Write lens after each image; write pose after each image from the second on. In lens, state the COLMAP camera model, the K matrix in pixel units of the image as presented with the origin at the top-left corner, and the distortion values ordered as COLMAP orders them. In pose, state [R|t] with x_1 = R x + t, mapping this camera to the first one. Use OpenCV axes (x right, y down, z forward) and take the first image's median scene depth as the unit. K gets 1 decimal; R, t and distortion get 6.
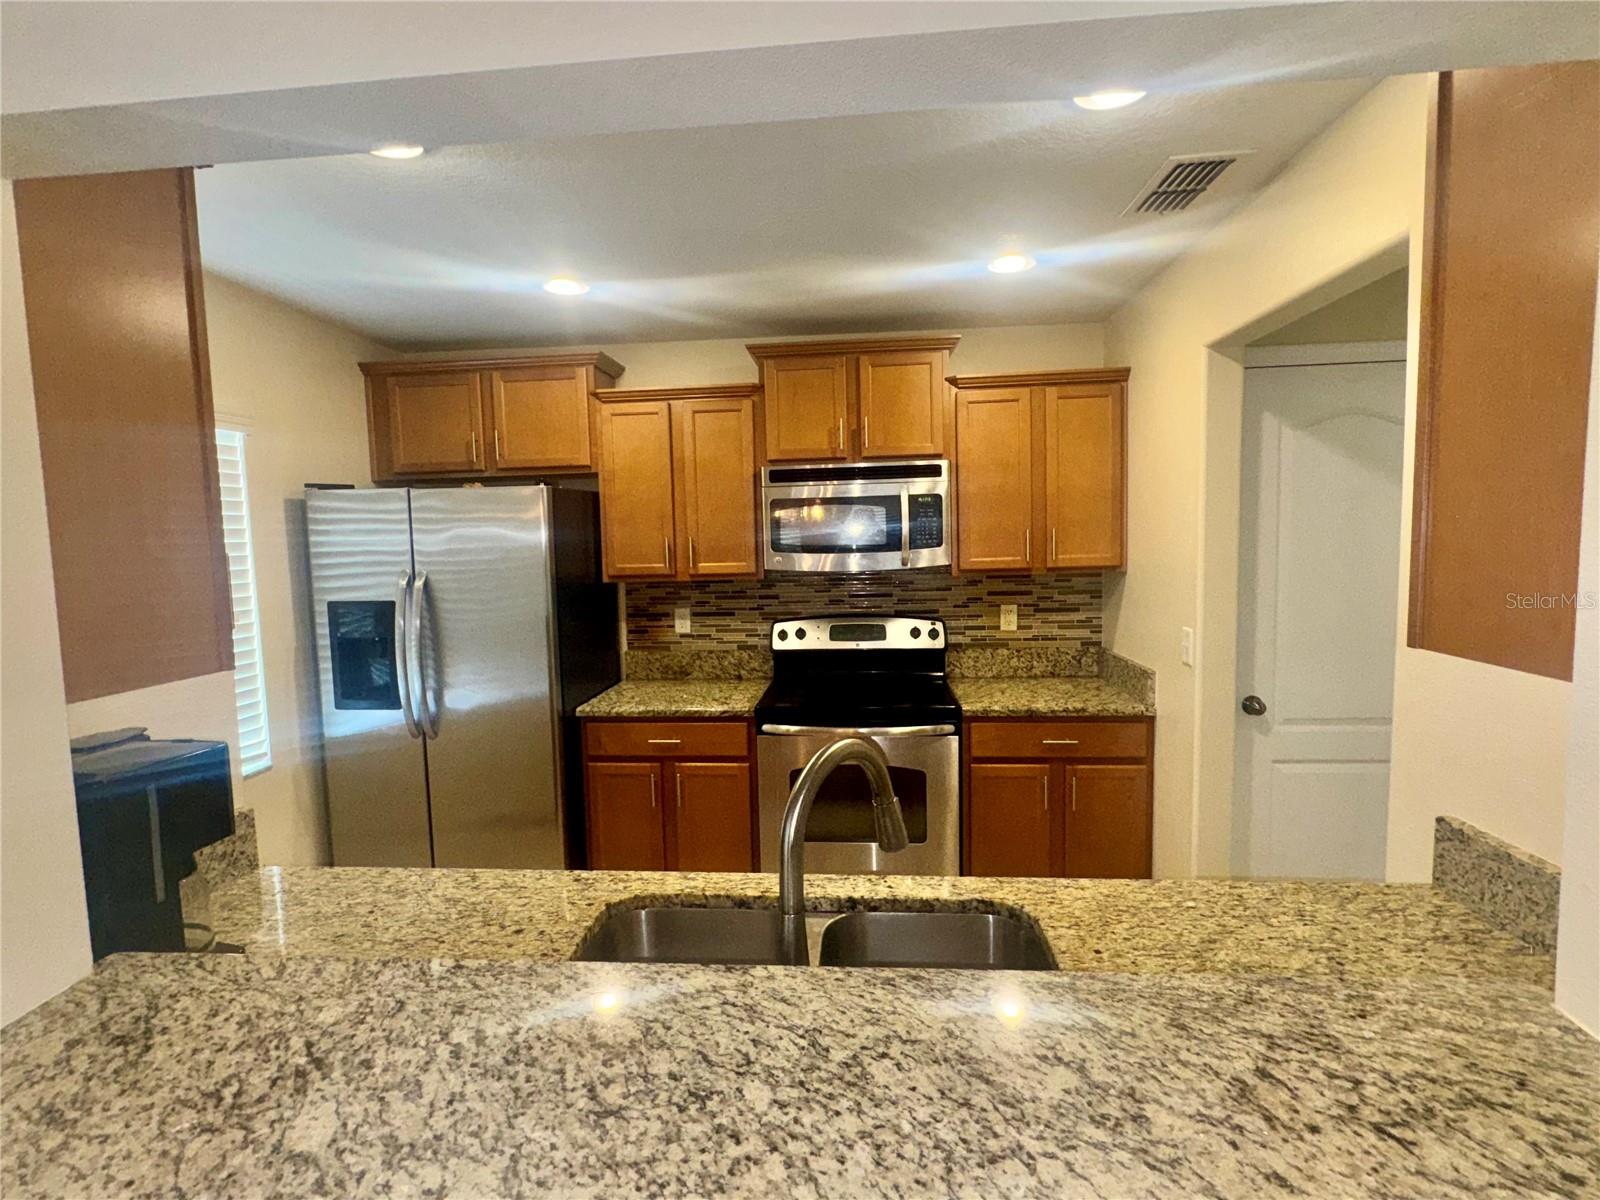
lens RADIAL K [[780.6, 0, 795.6], [0, 780.6, 598.9], [0, 0, 1]] dist [-0.000111, 0.000063]
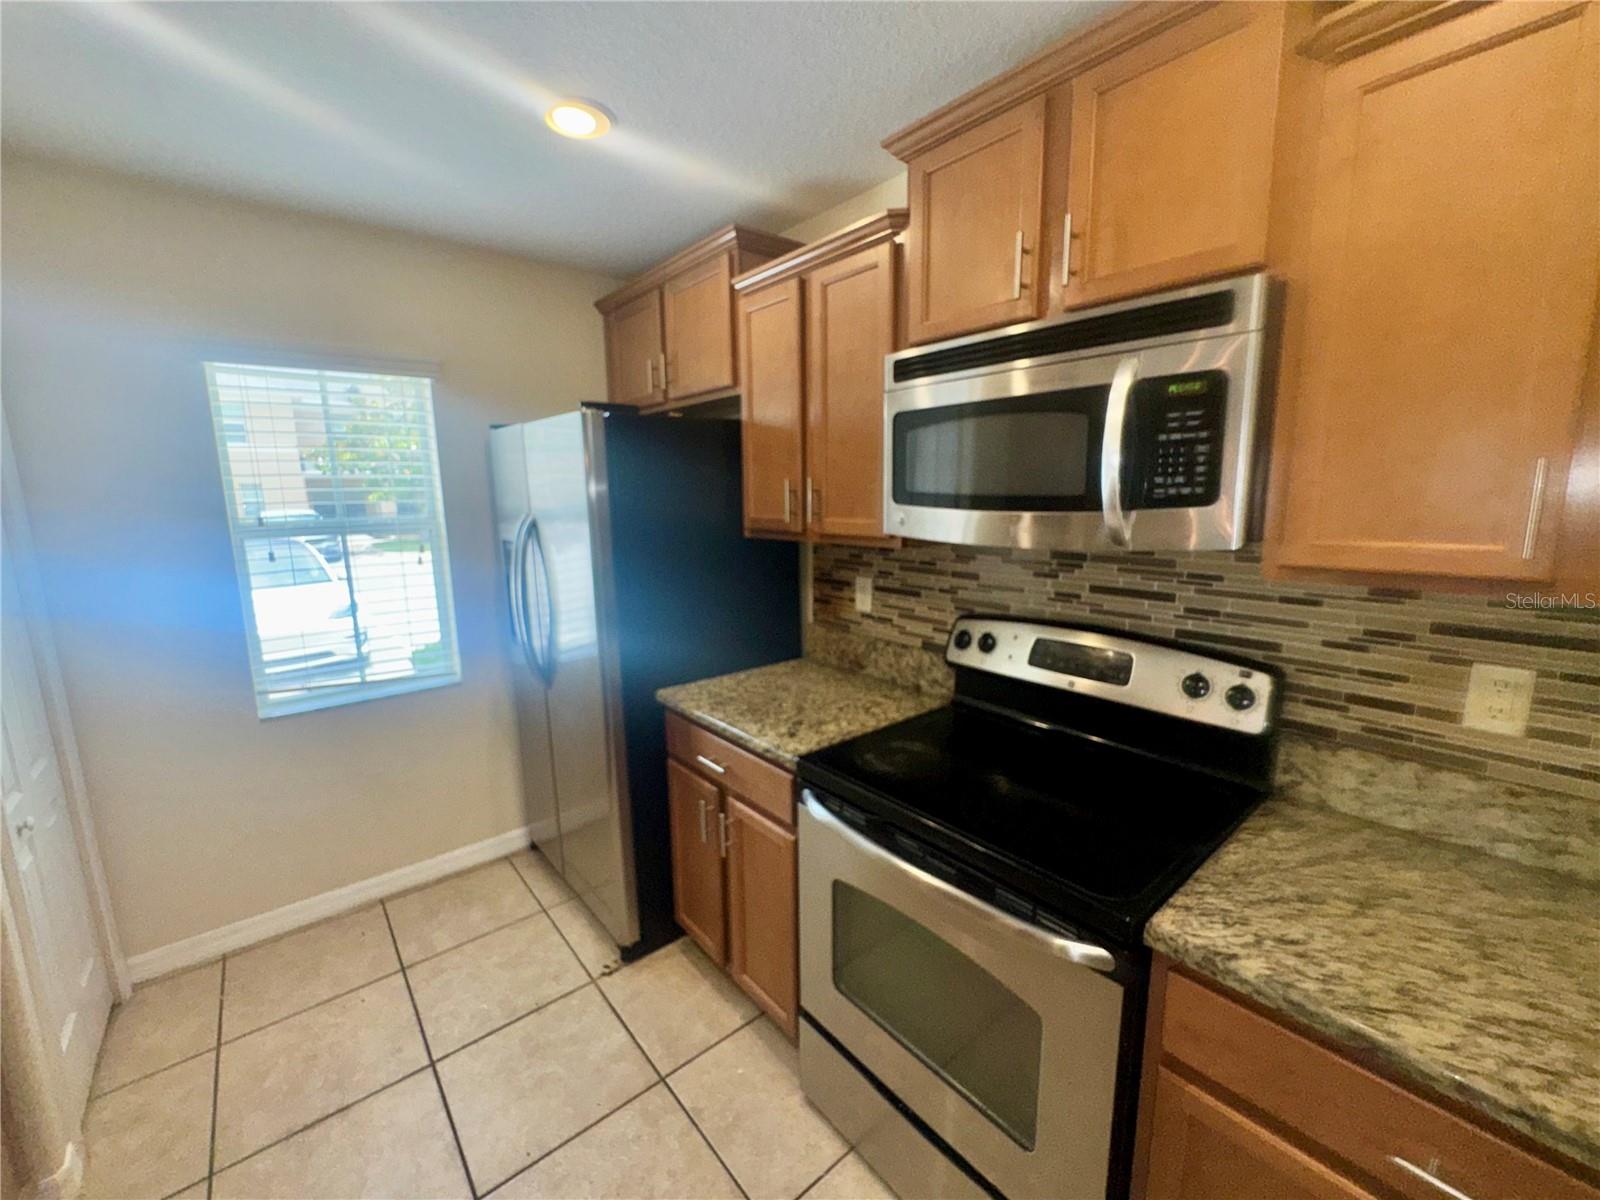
lens RADIAL K [[645.4, 0, 808.6], [0, 645.4, 596.2], [0, 0, 1]] dist [0.002980, 0.000079]
pose [[0.712611, 0.129233, -0.689554, 0.246236], [-0.058086, 0.990381, 0.125585, -0.045548], [0.699151, -0.049440, 0.713263, 0.549469]]
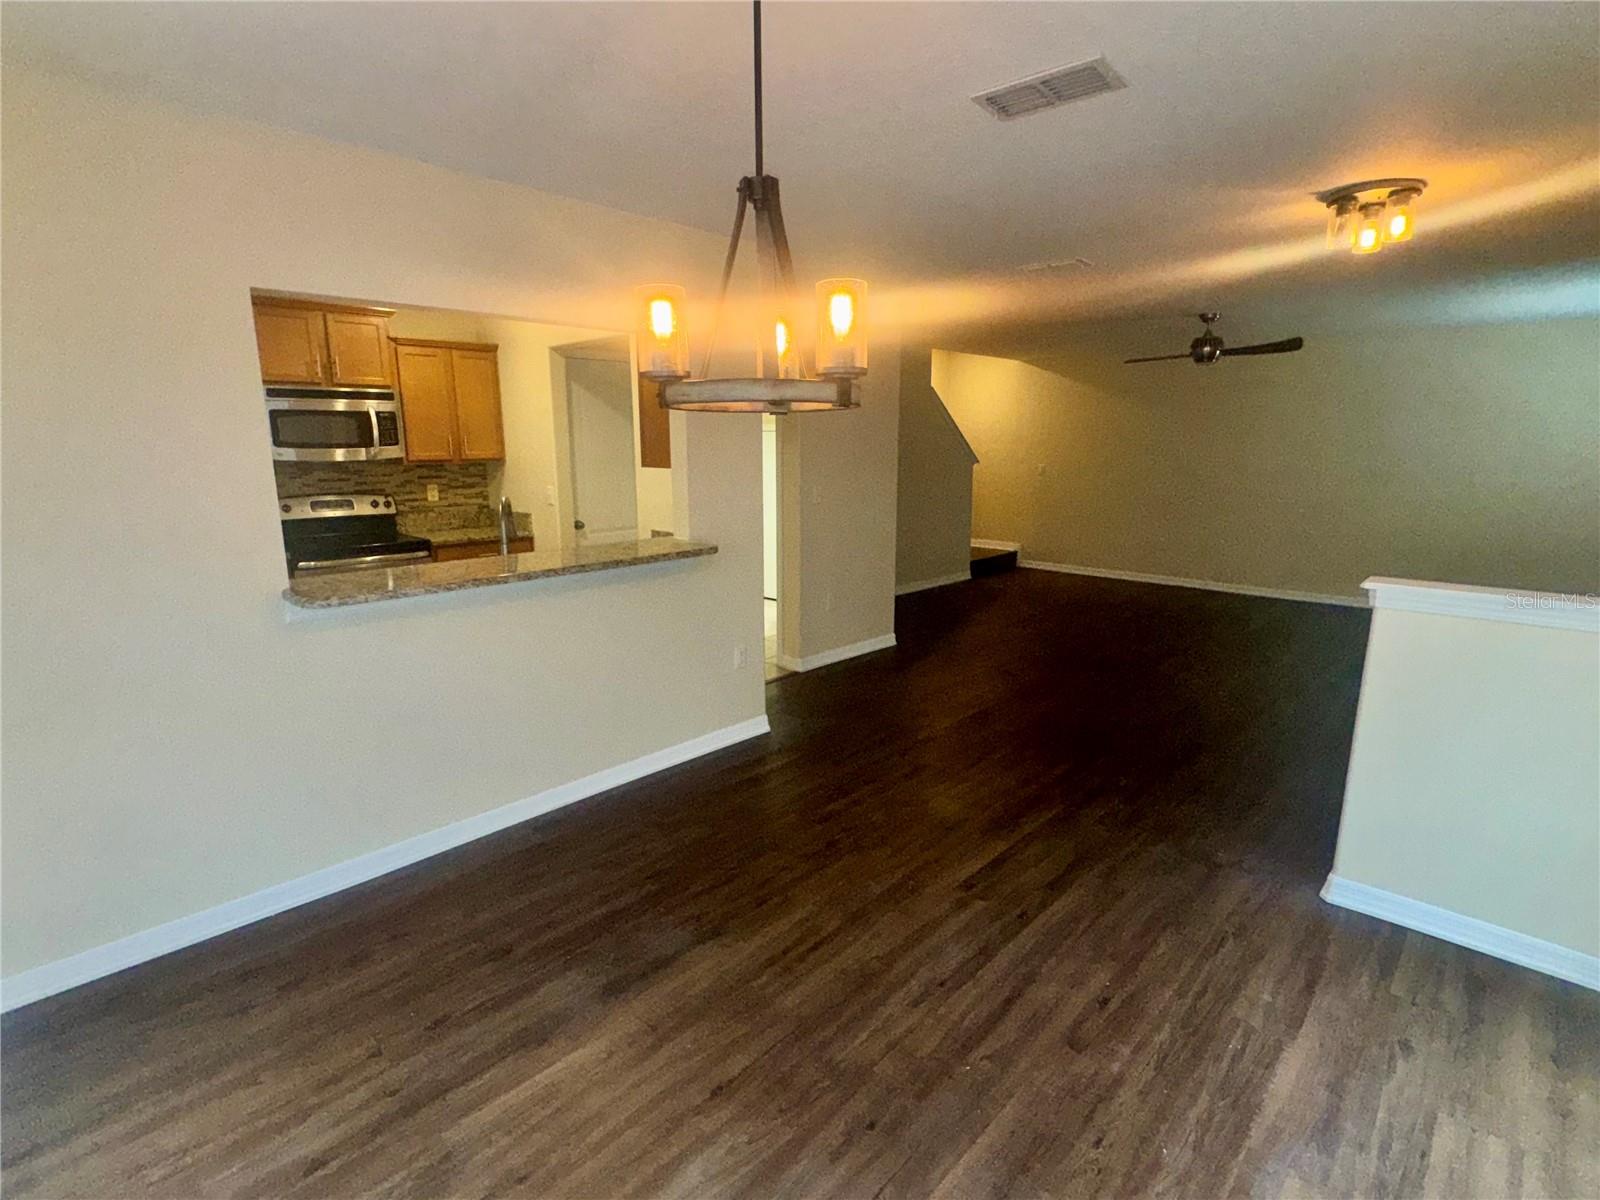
lens RADIAL K [[780.6, 0, 795.2], [0, 780.6, 604.4], [0, 0, 1]] dist [-0.000111, 0.000063]
pose [[0.633810, -0.138815, 0.760930, -0.498681], [0.051904, 0.989180, 0.137221, 0.069422], [-0.771745, -0.047477, 0.634157, -0.582733]]
